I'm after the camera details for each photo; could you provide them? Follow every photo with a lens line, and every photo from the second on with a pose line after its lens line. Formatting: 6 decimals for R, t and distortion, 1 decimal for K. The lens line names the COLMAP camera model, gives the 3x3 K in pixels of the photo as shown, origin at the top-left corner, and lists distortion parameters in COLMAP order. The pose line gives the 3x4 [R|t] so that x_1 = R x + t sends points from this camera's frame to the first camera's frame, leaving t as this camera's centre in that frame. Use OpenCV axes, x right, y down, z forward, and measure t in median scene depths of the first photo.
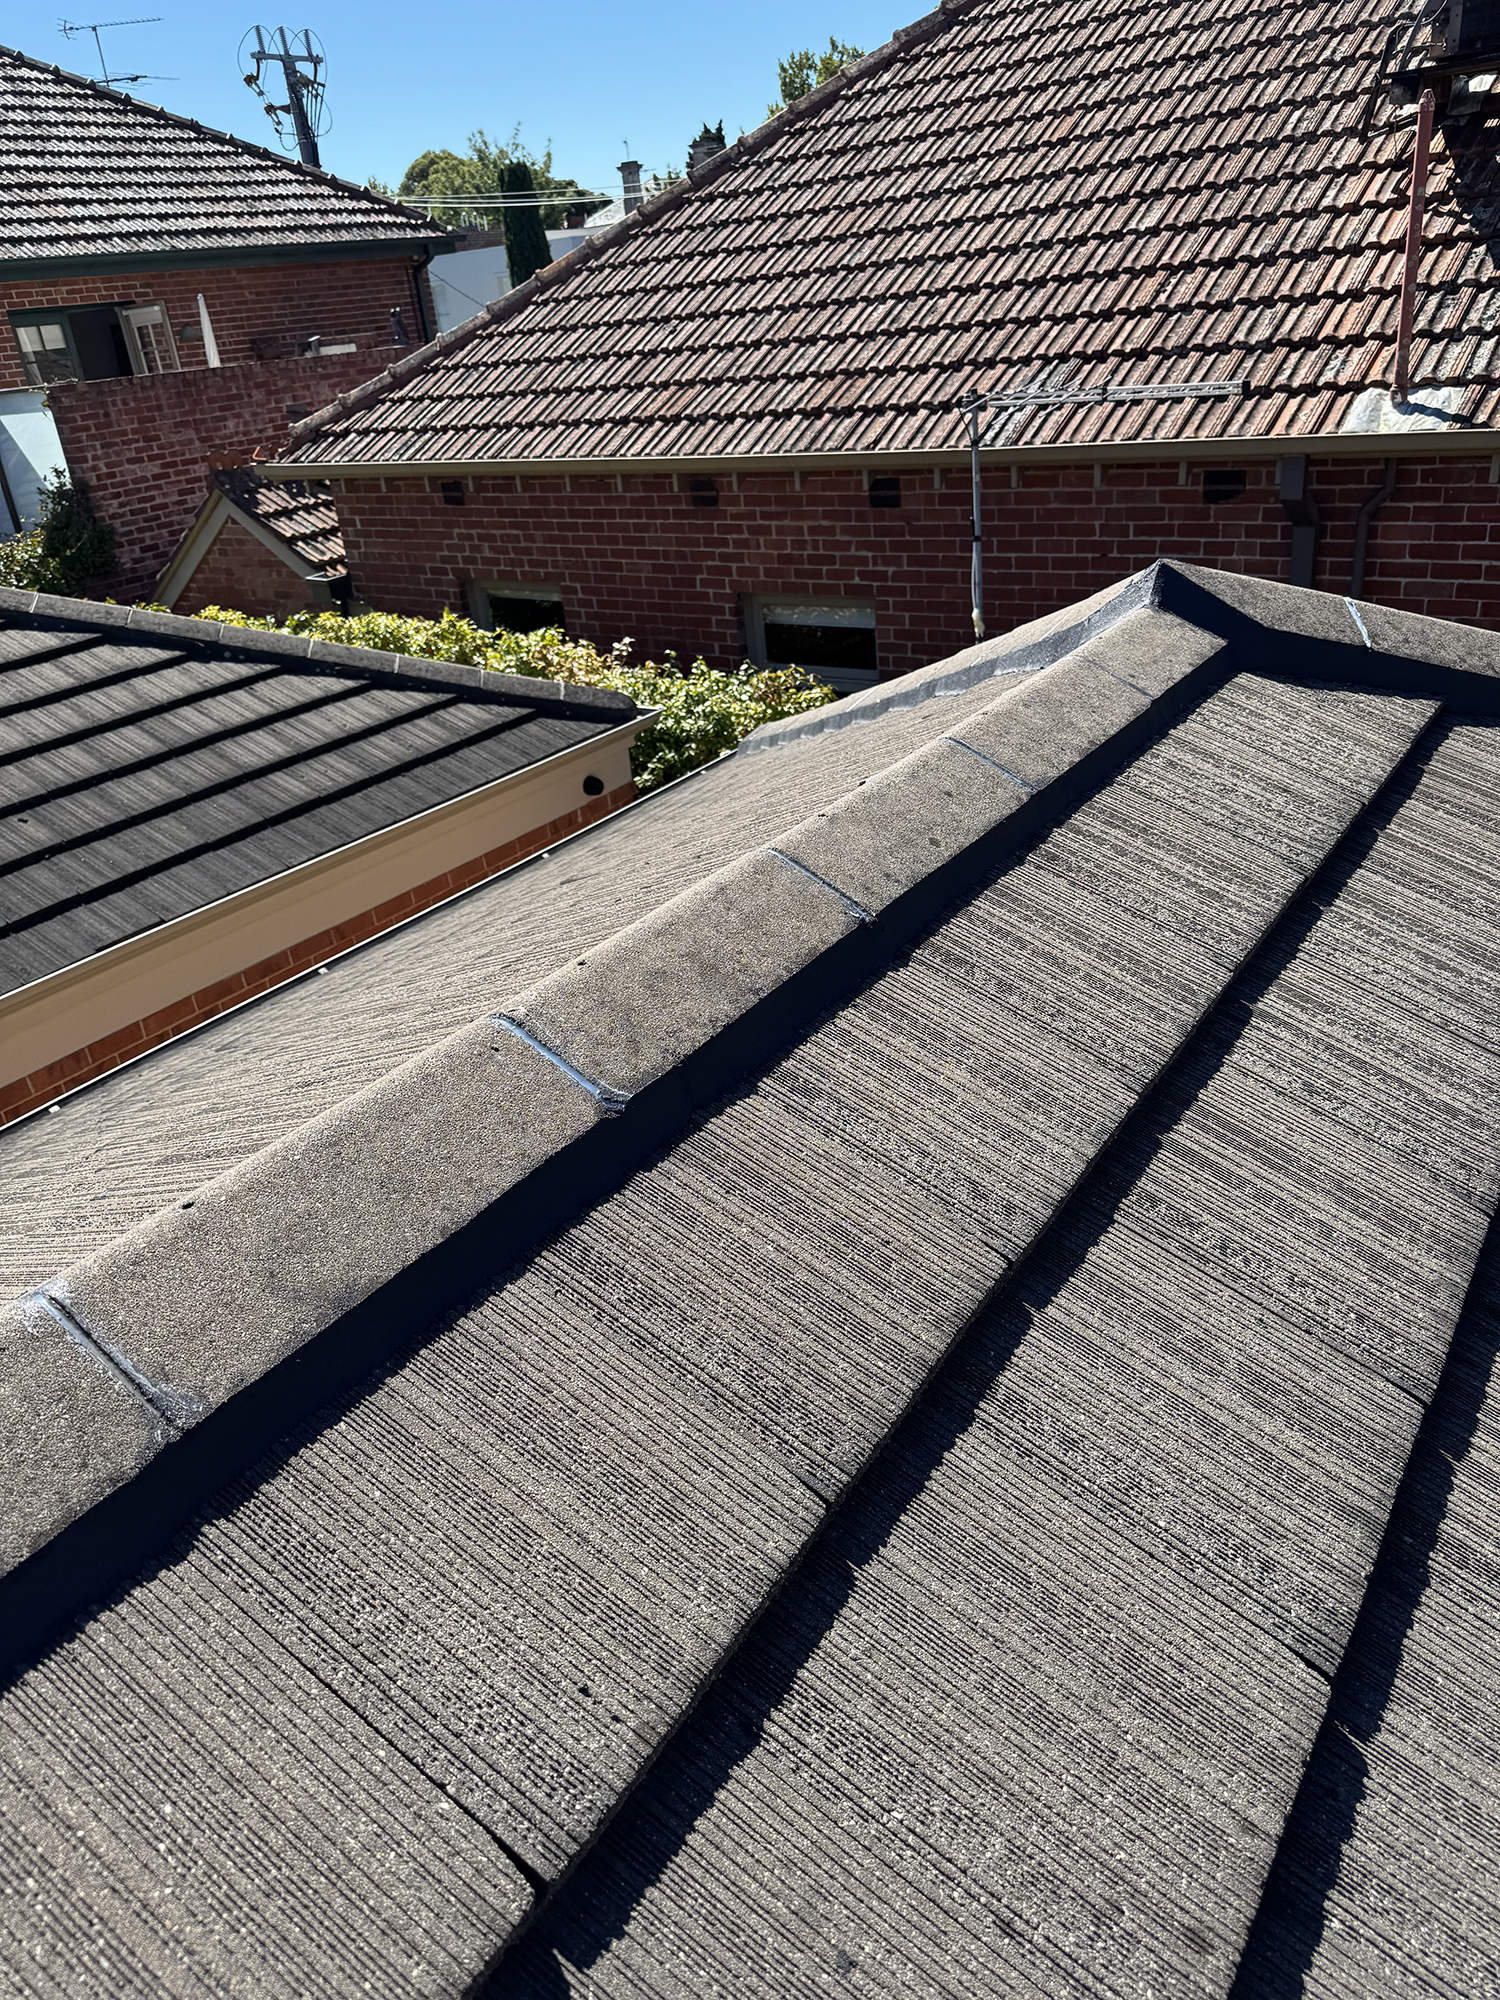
lens RADIAL K [[1409.5, 0, 733.0], [0, 1409.5, 1000.5], [0, 0, 1]] dist [0.042100, -0.050203]
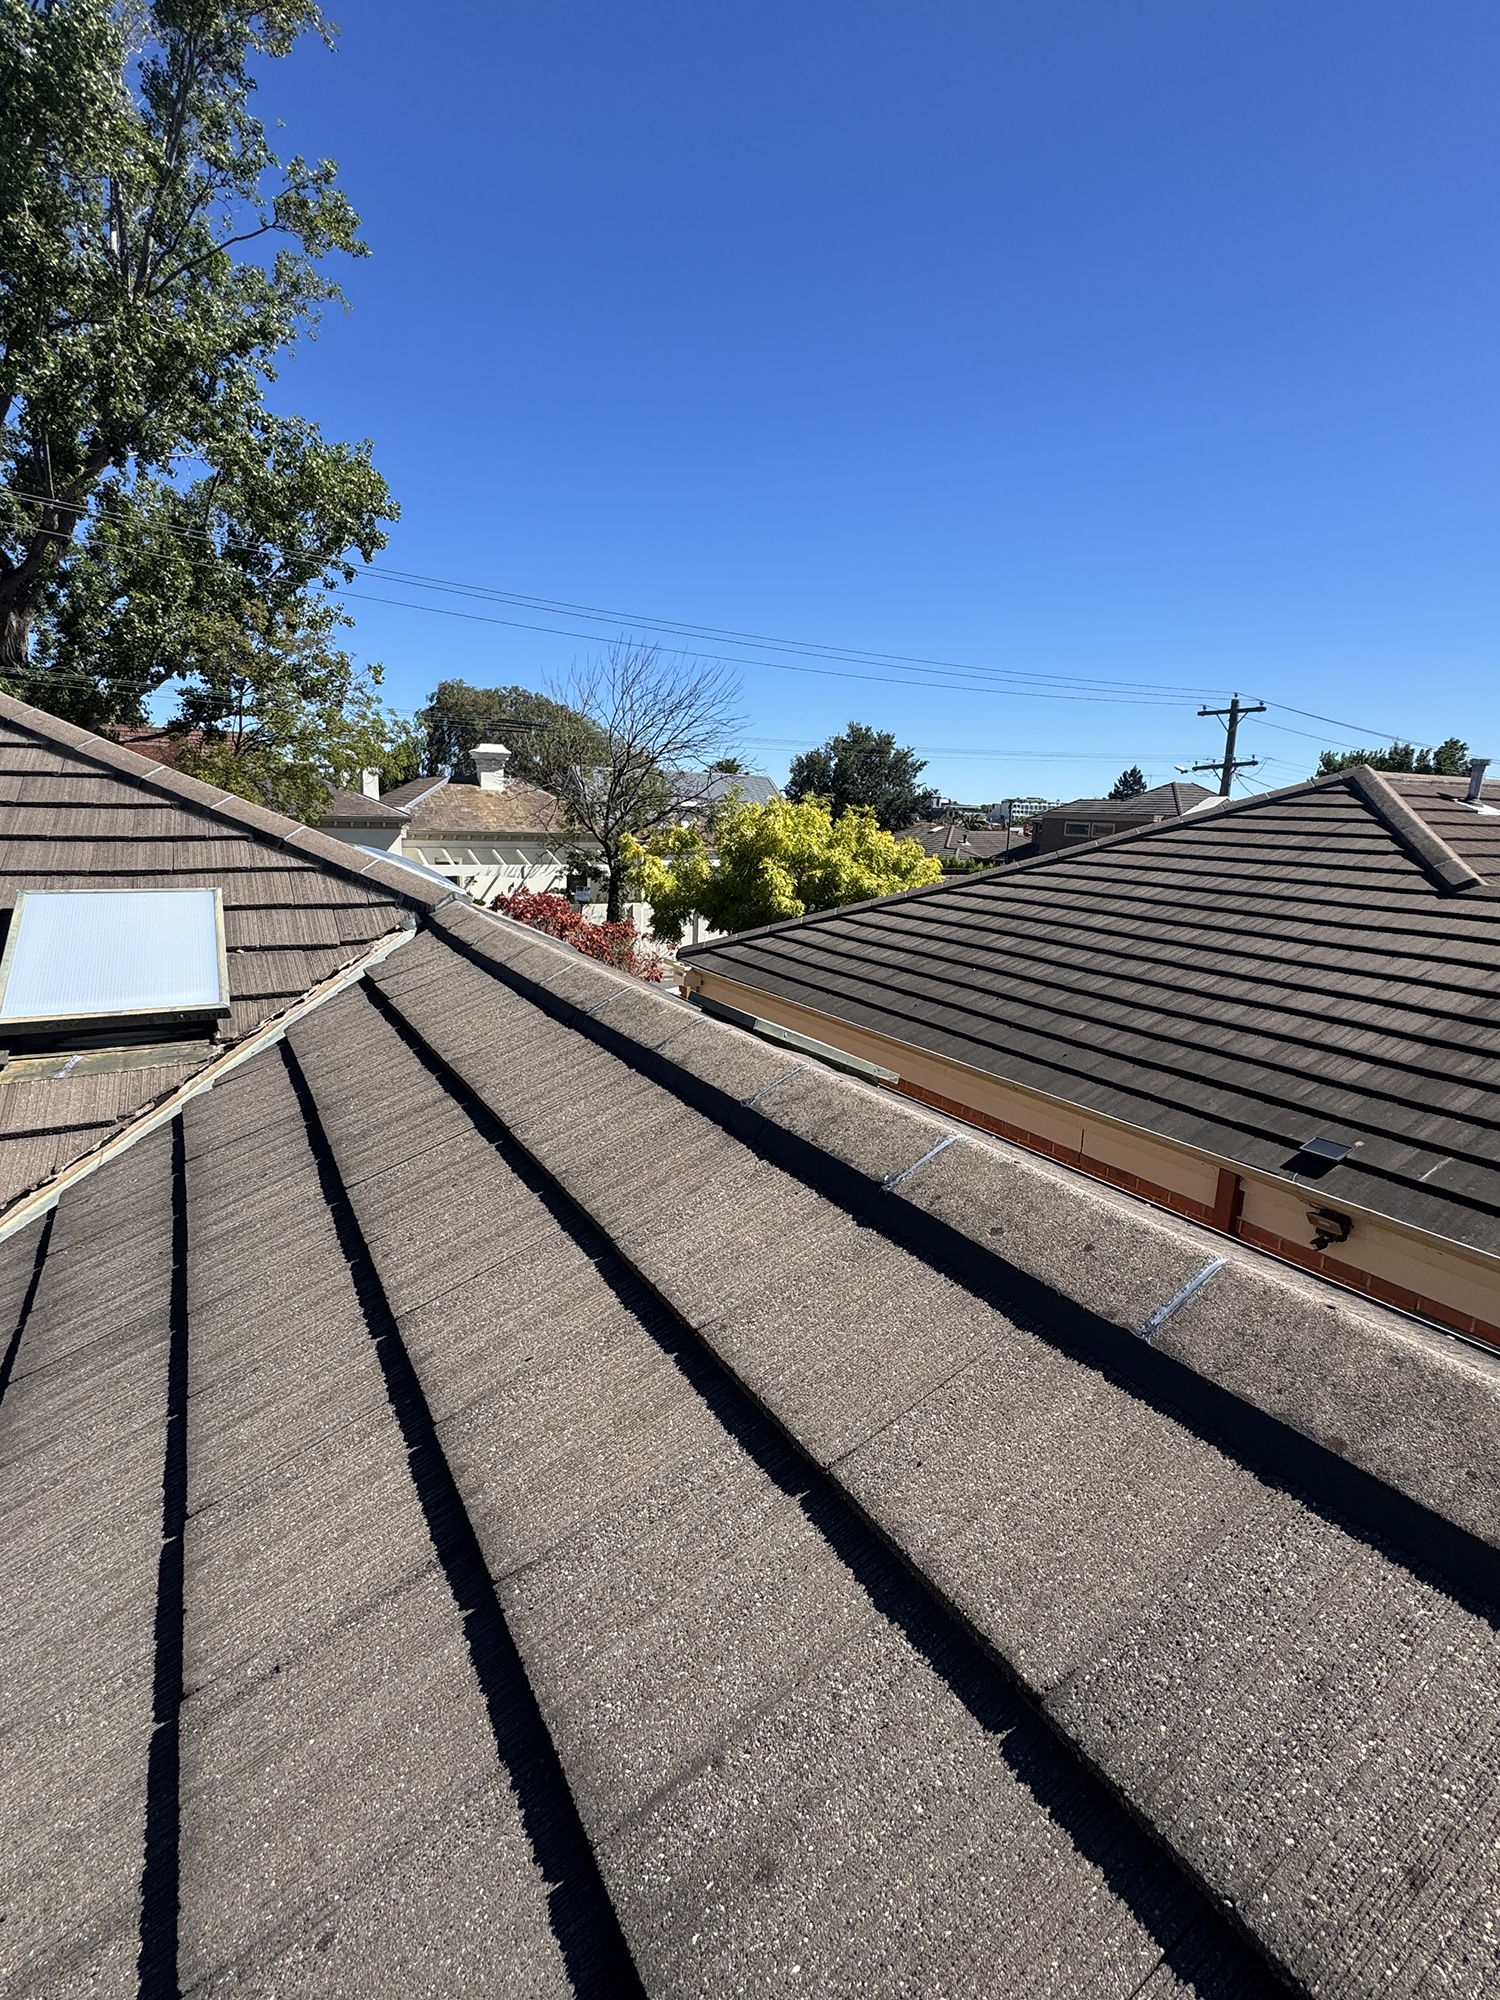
lens RADIAL K [[980.4, 0, 733.1], [0, 980.4, 994.5], [0, 0, 1]] dist [0.006479, -0.002027]
pose [[-0.436725, 0.356440, -0.825967, 0.835283], [-0.289705, 0.813515, 0.504246, -0.615017], [0.851670, 0.459504, -0.252020, 0.992946]]
